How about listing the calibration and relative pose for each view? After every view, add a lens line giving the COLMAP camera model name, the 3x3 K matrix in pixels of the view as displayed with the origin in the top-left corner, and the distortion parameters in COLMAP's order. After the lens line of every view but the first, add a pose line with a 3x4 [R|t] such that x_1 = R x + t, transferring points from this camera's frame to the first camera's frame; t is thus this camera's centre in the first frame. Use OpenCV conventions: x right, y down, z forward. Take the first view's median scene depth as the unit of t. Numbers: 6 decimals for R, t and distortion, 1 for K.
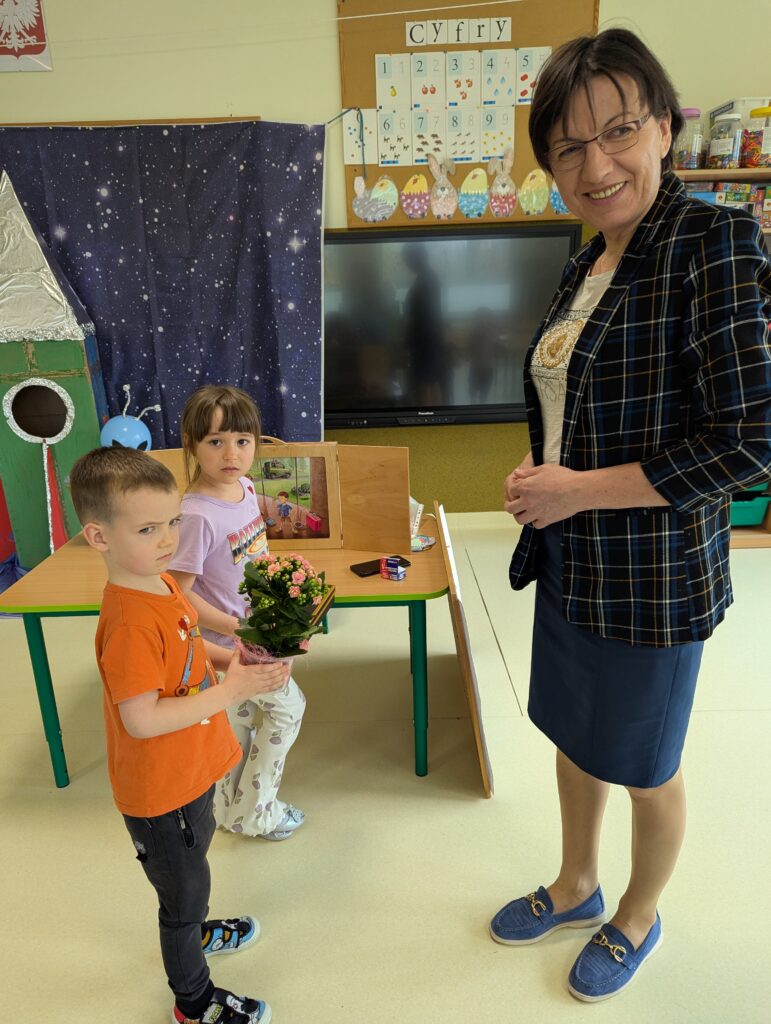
lens RADIAL K [[719.3, 0, 385.8], [0, 719.3, 524.1], [0, 0, 1]] dist [0.053557, -0.051015]
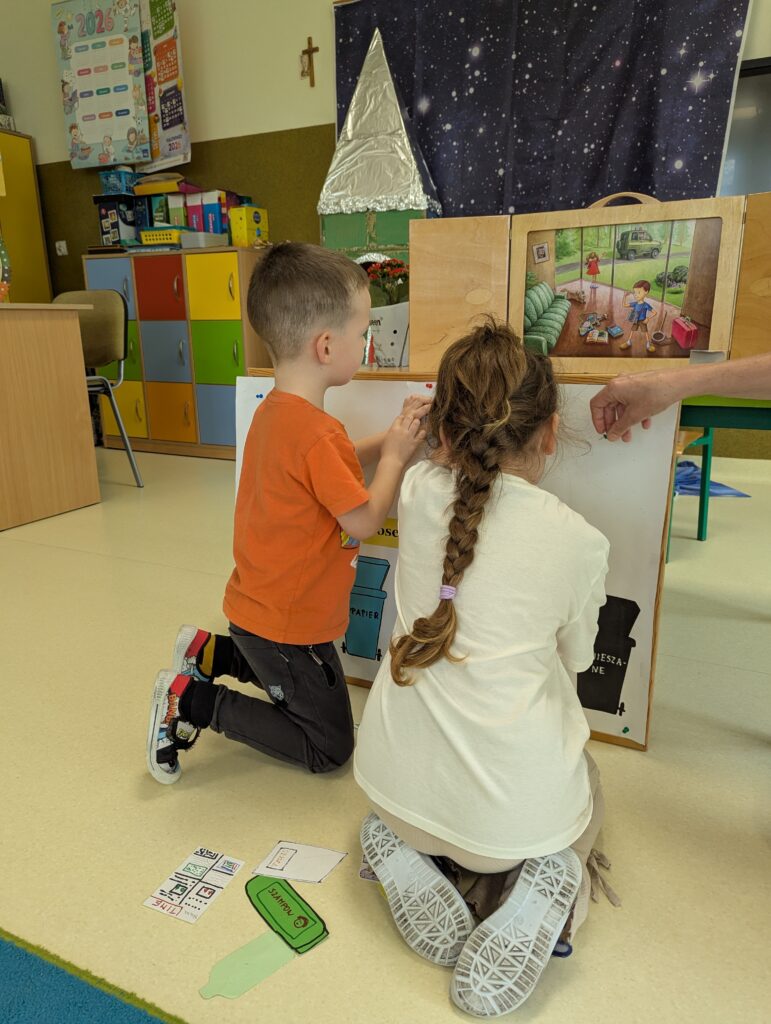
lens RADIAL K [[719.3, 0, 378.6], [0, 719.3, 516.1], [0, 0, 1]] dist [0.053557, -0.051015]
pose [[0.887764, 0.140442, -0.438350, -0.021317], [-0.157411, 0.987530, -0.002403, 0.127110], [0.432547, 0.071134, 0.898801, 0.188697]]
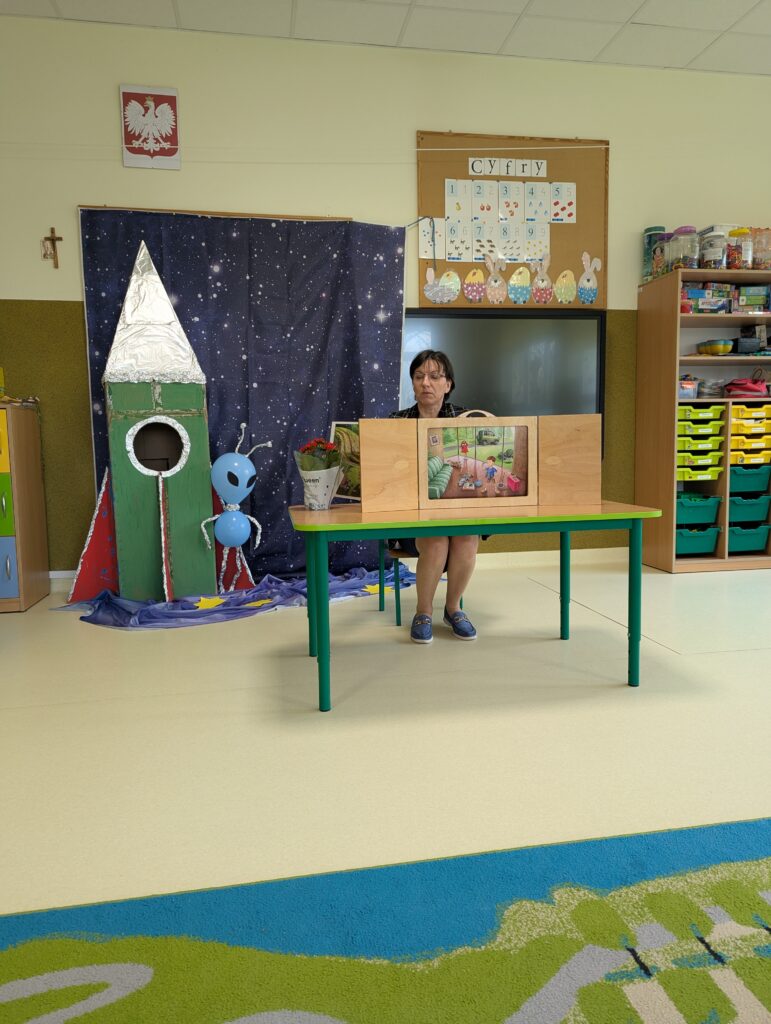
lens RADIAL K [[719.3, 0, 390.8], [0, 719.3, 509.7], [0, 0, 1]] dist [0.053557, -0.051015]
pose [[0.985470, -0.004083, 0.169801, -0.312594], [0.041693, 0.974940, -0.218525, 0.181681], [-0.164653, 0.222429, 0.960945, -0.067162]]
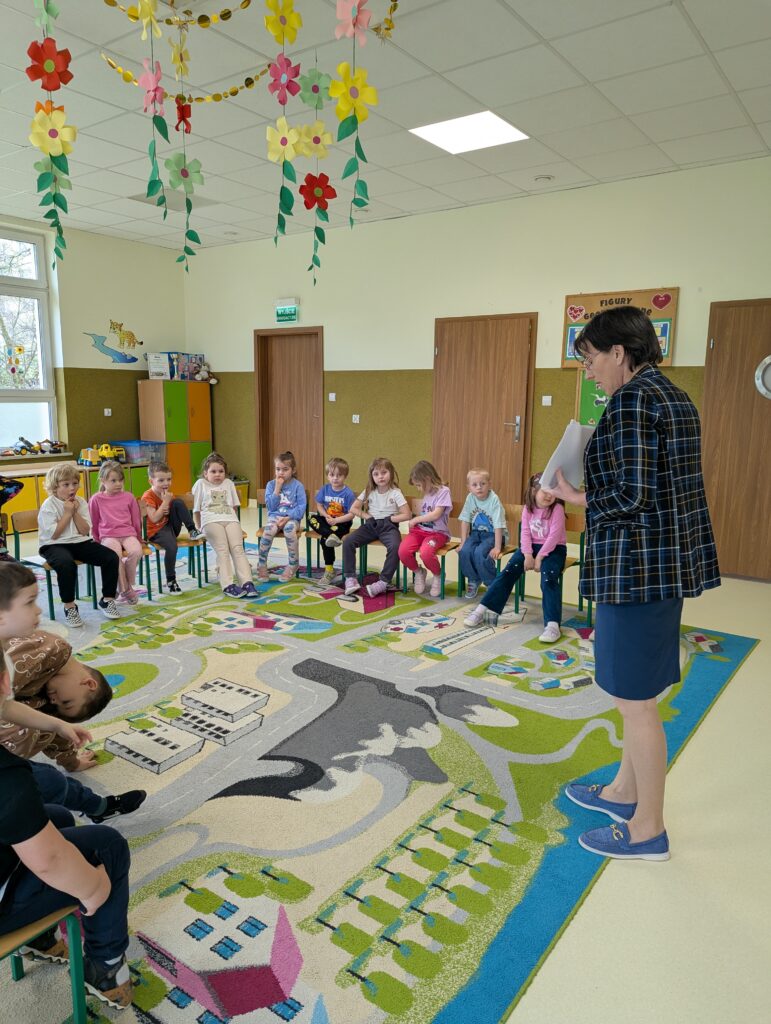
lens RADIAL K [[719.3, 0, 372.5], [0, 719.3, 507.7], [0, 0, 1]] dist [0.053557, -0.051015]
pose [[-0.605378, 0.152012, -0.781287, 0.404097], [-0.242965, 0.899449, 0.363263, -0.166684], [0.757948, 0.409737, -0.507573, 0.404562]]
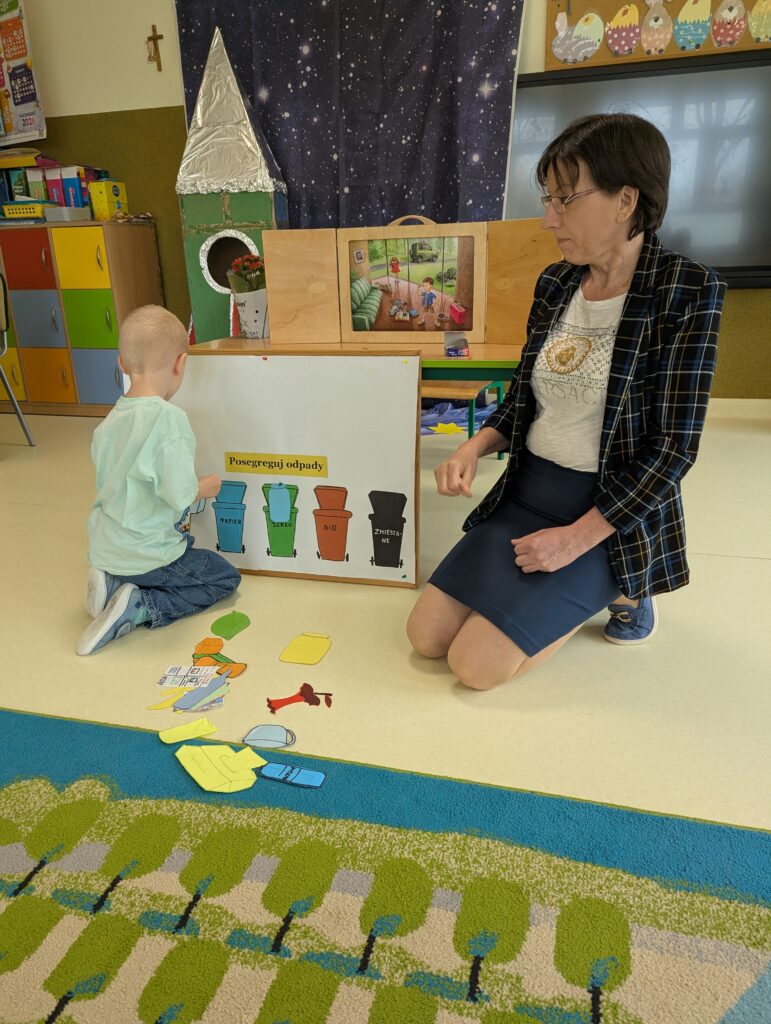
lens RADIAL K [[719.3, 0, 377.3], [0, 719.3, 509.4], [0, 0, 1]] dist [0.053557, -0.051015]
pose [[0.958307, 0.097426, -0.268618, 0.049538], [-0.090236, 0.995156, 0.039016, 0.140763], [0.271118, -0.013150, 0.962456, 0.030096]]
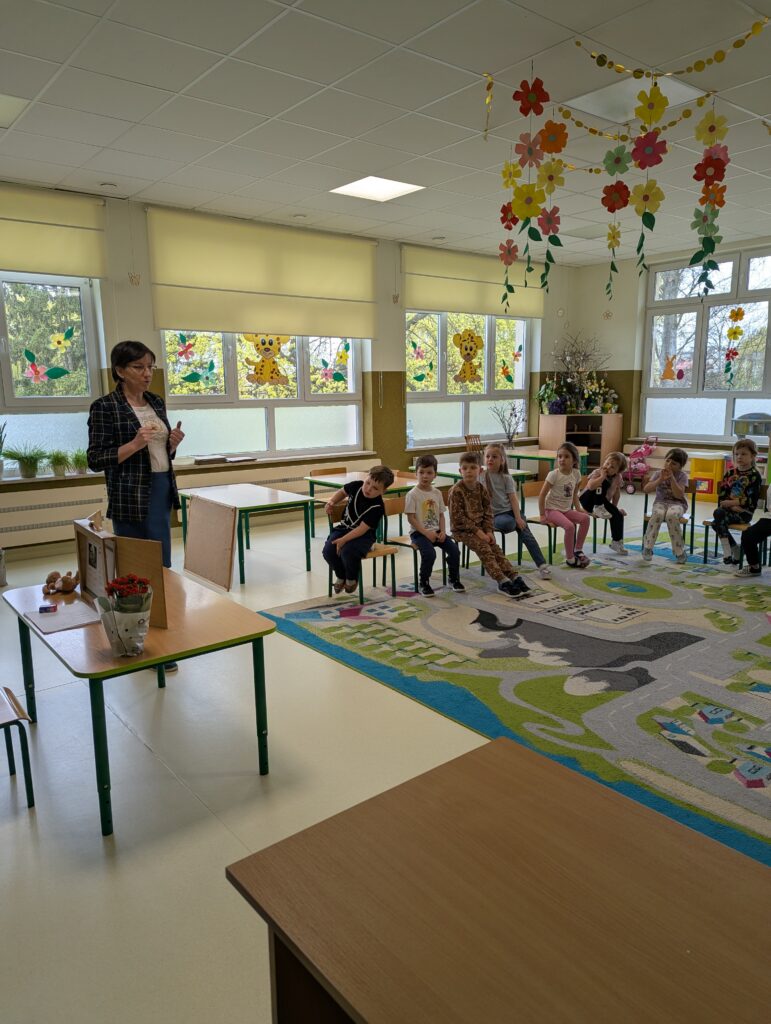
lens RADIAL K [[719.3, 0, 386.0], [0, 719.3, 516.4], [0, 0, 1]] dist [0.053557, -0.051015]
pose [[-0.614741, -0.106432, 0.781515, -0.925638], [0.276042, 0.899155, 0.339588, -0.267138], [-0.738846, 0.424490, -0.523368, 0.789108]]
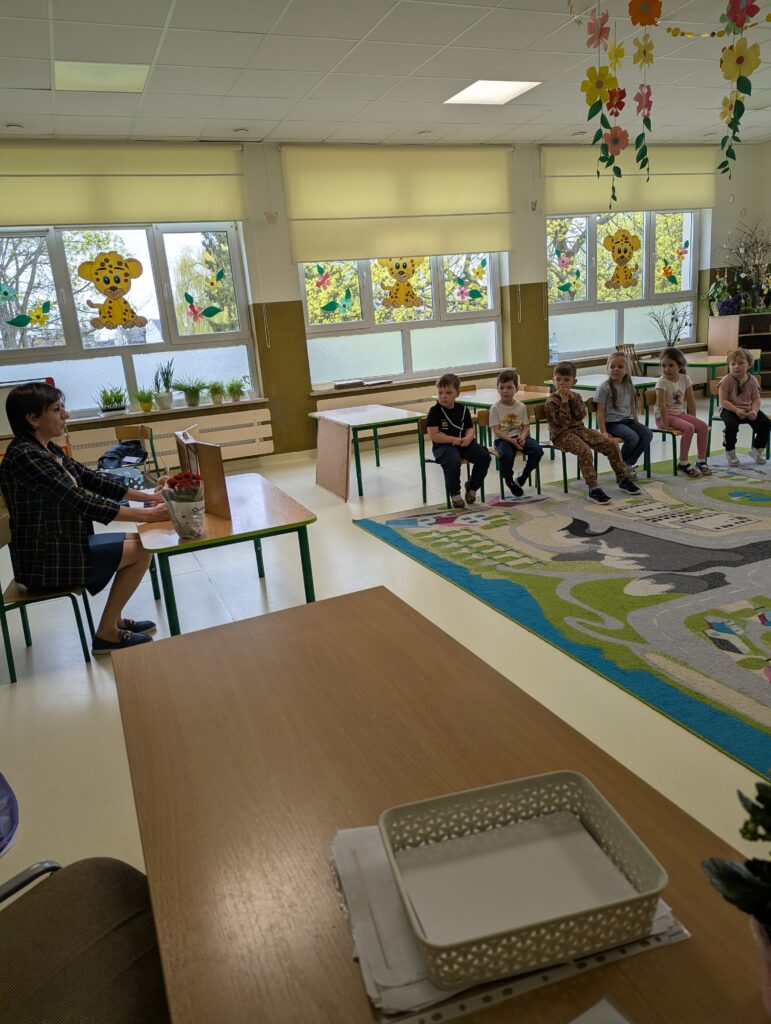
lens RADIAL K [[719.3, 0, 373.4], [0, 719.3, 507.8], [0, 0, 1]] dist [0.053557, -0.051015]
pose [[-0.369511, -0.174202, 0.912751, -1.087044], [0.383352, 0.866206, 0.320512, -0.199672], [-0.846465, 0.468338, -0.253292, 0.682164]]
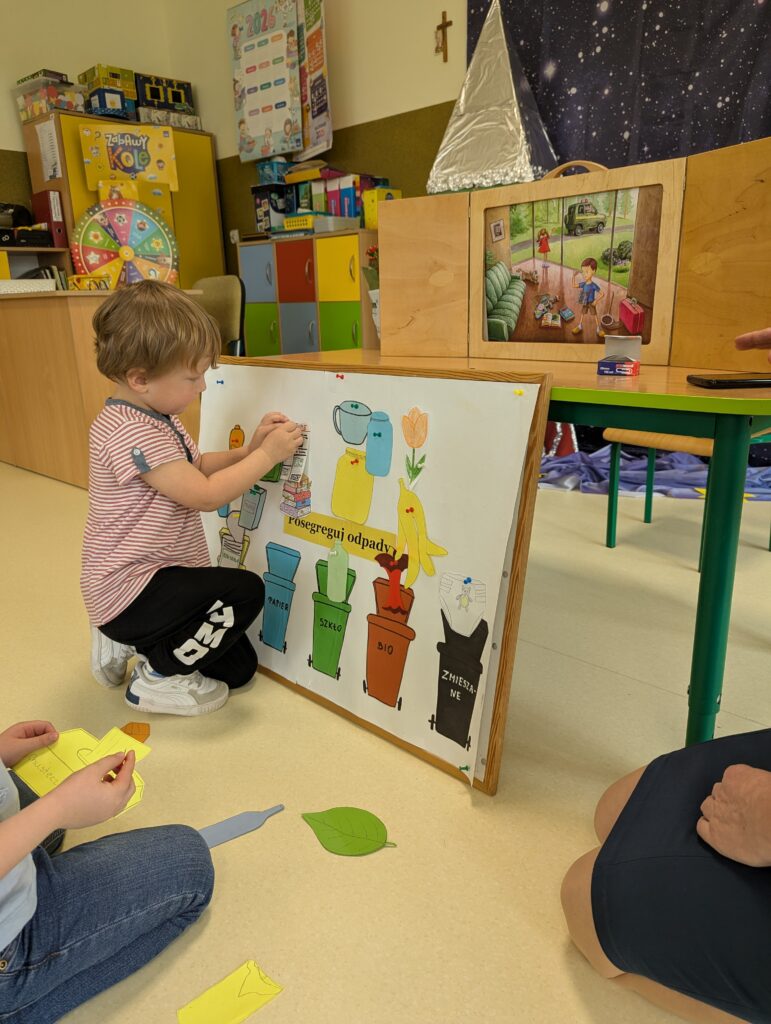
lens RADIAL K [[719.3, 0, 391.0], [0, 719.3, 513.5], [0, 0, 1]] dist [0.053557, -0.051015]
pose [[0.713742, 0.211121, -0.667832, 0.114997], [-0.215212, 0.973469, 0.077736, 0.092133], [0.666525, 0.088242, 0.740242, 0.279554]]
